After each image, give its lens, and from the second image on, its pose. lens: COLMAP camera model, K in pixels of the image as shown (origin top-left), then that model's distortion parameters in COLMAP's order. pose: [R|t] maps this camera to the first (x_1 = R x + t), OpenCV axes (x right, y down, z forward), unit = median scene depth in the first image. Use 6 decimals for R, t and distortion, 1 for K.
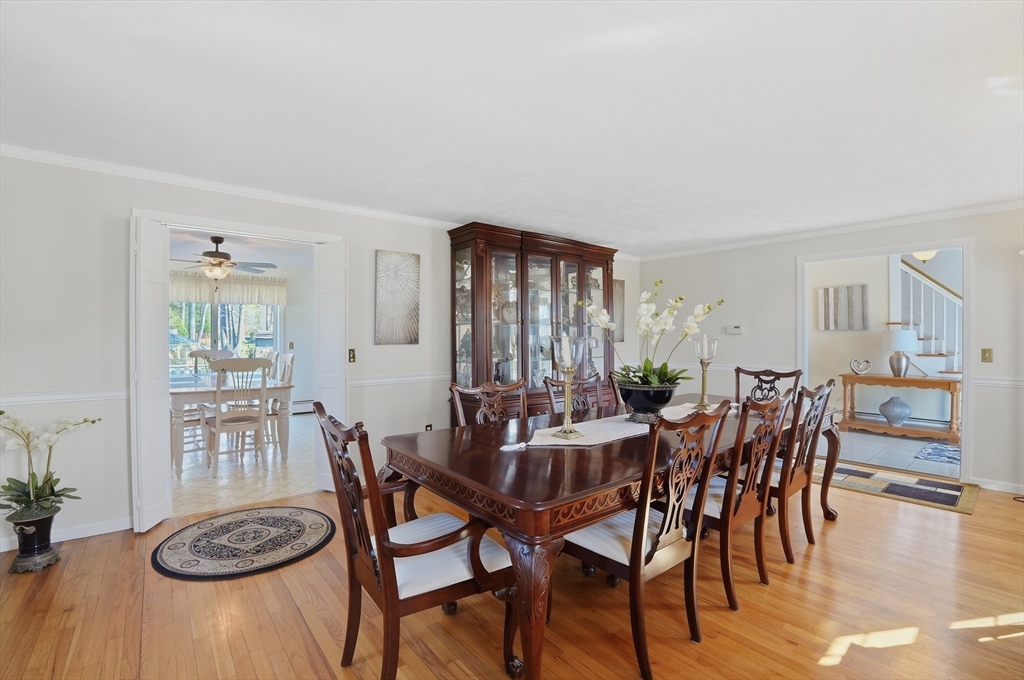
lens RADIAL K [[460.0, 0, 514.0], [0, 460.0, 339.7], [0, 0, 1]] dist [-0.063013, 0.016220]
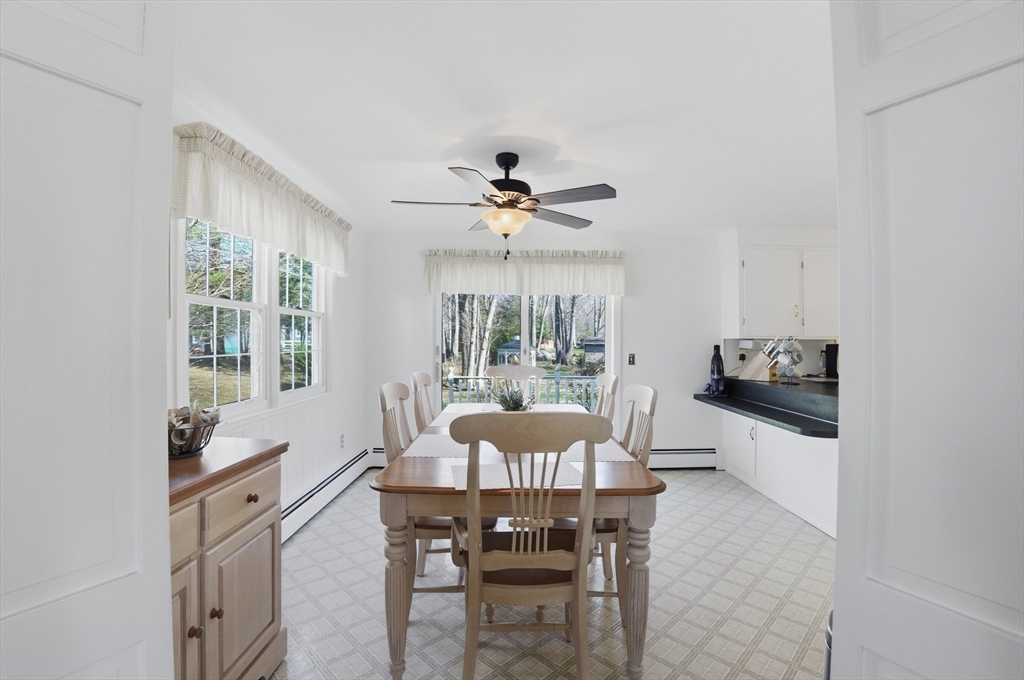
lens RADIAL K [[460.0, 0, 514.0], [0, 460.0, 339.7], [0, 0, 1]] dist [-0.063013, 0.016220]
pose [[0.781136, -0.000489, -0.624361, -0.266002], [-0.008051, 0.999909, -0.010857, -0.007126], [0.624309, 0.013507, 0.781060, 0.482889]]
